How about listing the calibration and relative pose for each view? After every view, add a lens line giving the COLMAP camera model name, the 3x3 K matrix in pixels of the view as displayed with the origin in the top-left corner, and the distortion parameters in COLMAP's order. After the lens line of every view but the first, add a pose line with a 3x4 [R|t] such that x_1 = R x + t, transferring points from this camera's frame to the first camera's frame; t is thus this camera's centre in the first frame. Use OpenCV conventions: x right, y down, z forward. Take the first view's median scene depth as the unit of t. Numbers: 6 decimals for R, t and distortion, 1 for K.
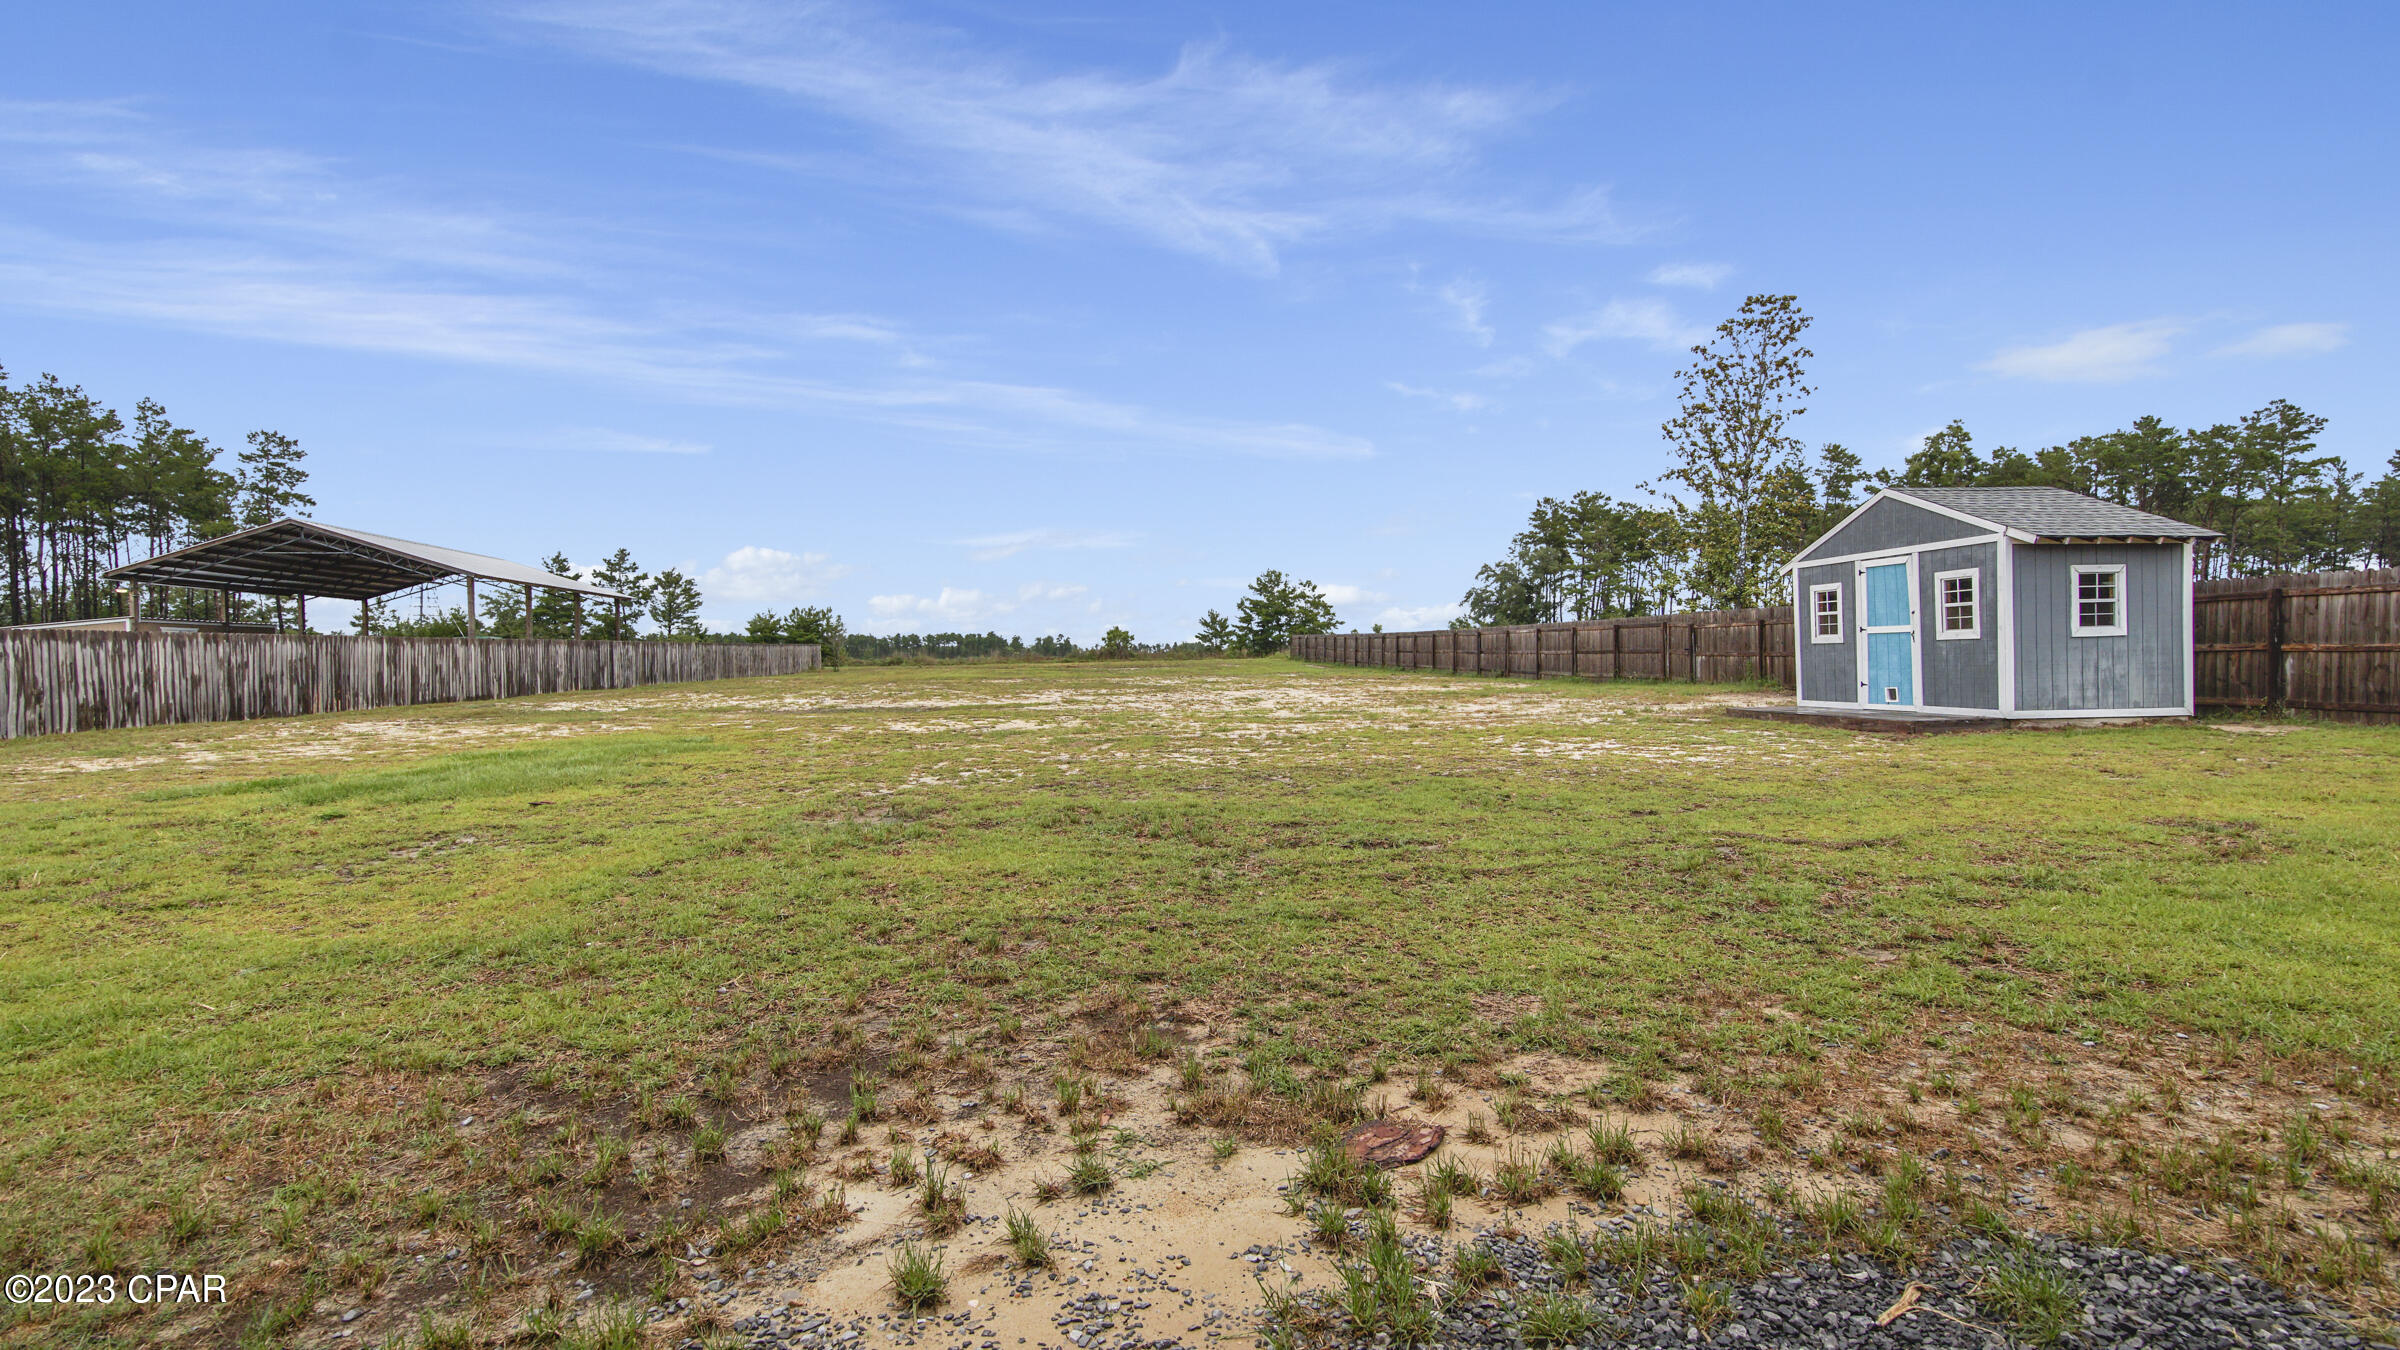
lens RADIAL K [[1064.1, 0, 1183.3], [0, 1064.1, 682.1], [0, 0, 1]] dist [0.033934, -0.020005]
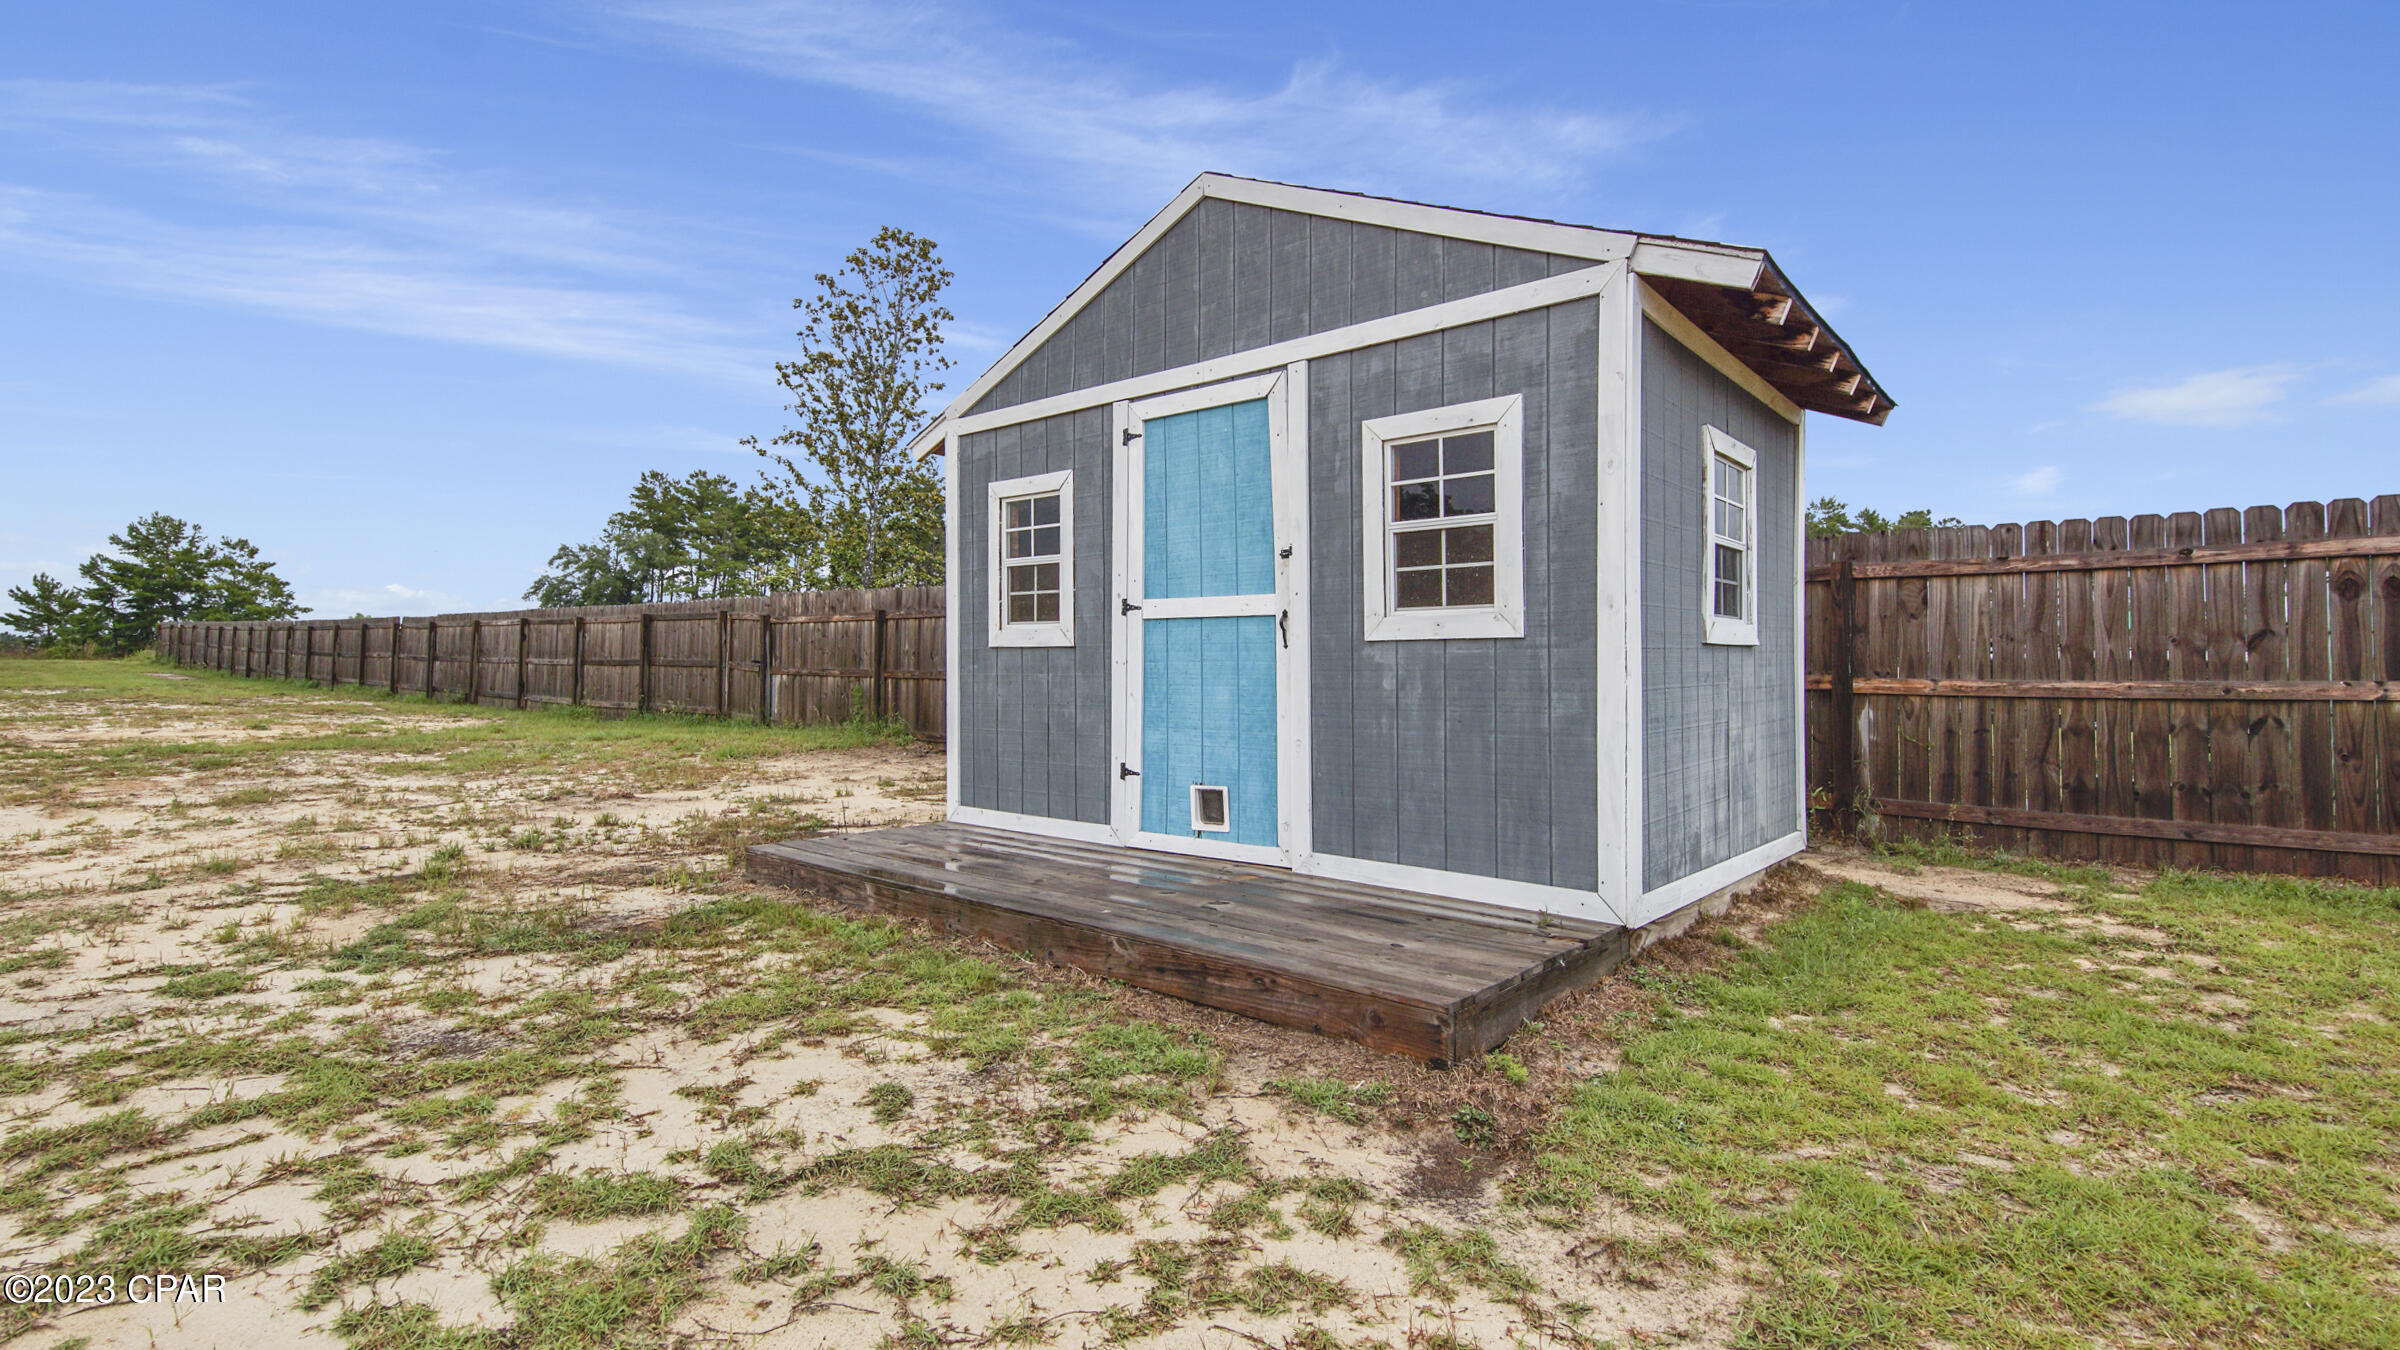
lens RADIAL K [[1093.0, 0, 1192.8], [0, 1093.0, 649.0], [0, 0, 1]] dist [0.031154, -0.021560]
pose [[0.726157, 0.040549, 0.686333, 0.139263], [-0.009050, 0.998737, -0.049431, -0.006443], [-0.687470, 0.029684, 0.725606, 0.249592]]
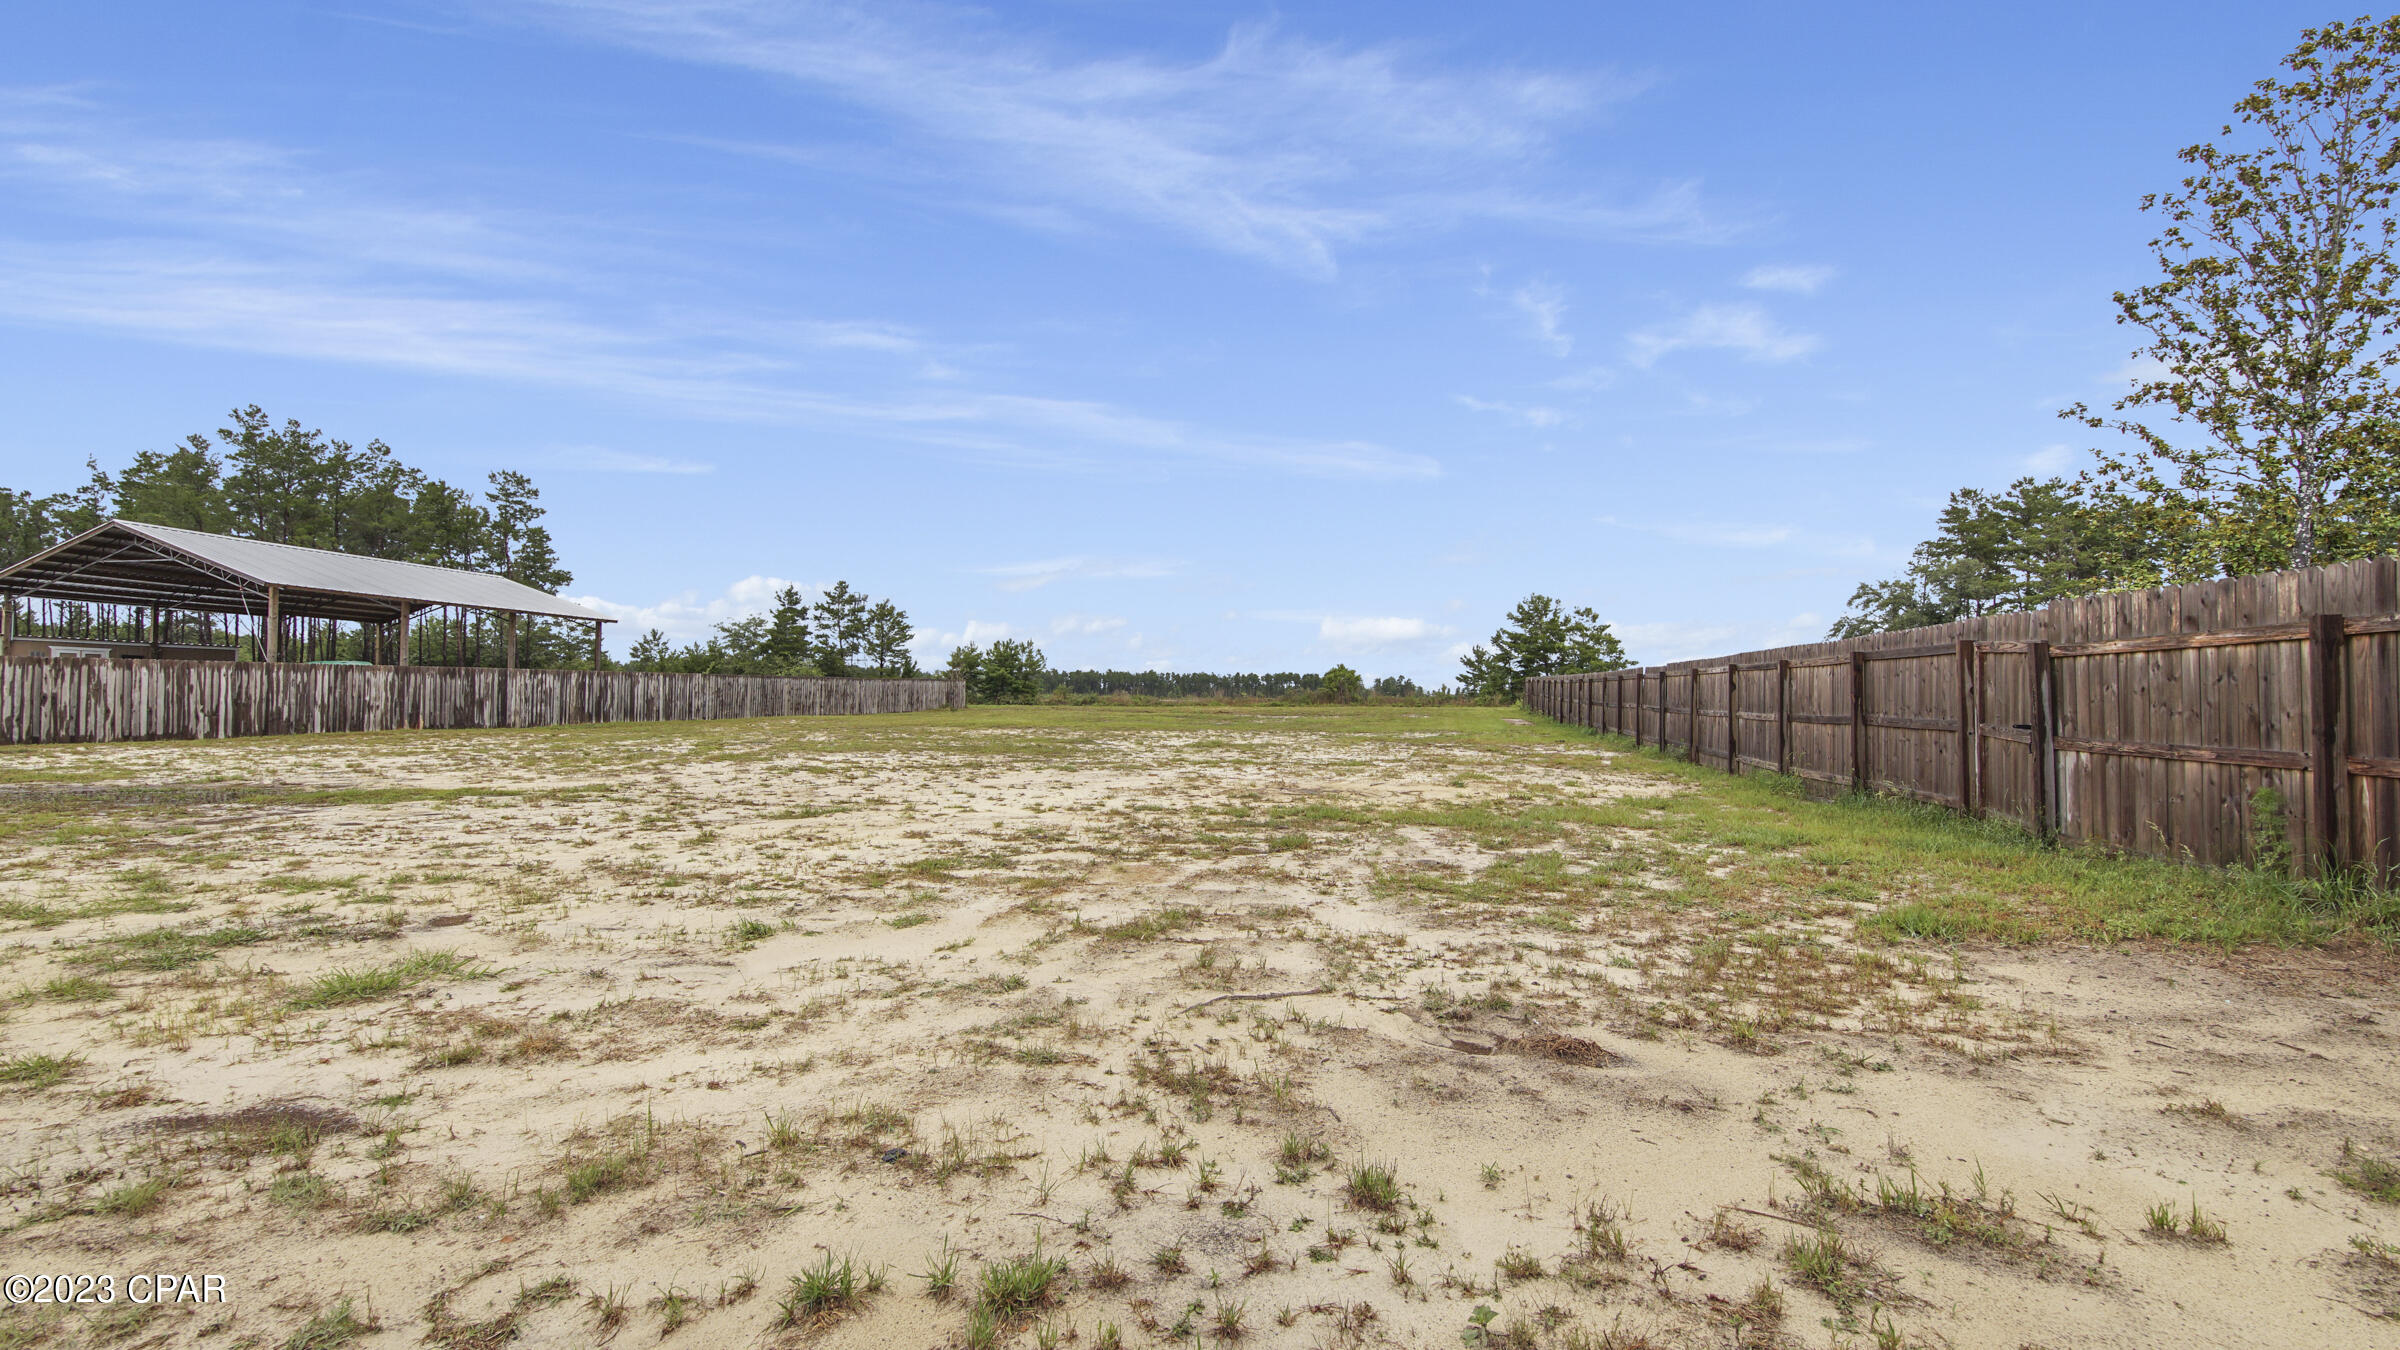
lens RADIAL K [[1036.8, 0, 1193.0], [0, 1036.8, 682.9], [0, 0, 1]] dist [0.000778, -0.007679]
pose [[0.936818, 0.016871, -0.349410, 0.196158], [-0.030090, 0.999021, -0.032438, -0.014624], [0.348521, 0.040902, 0.936408, 0.359638]]
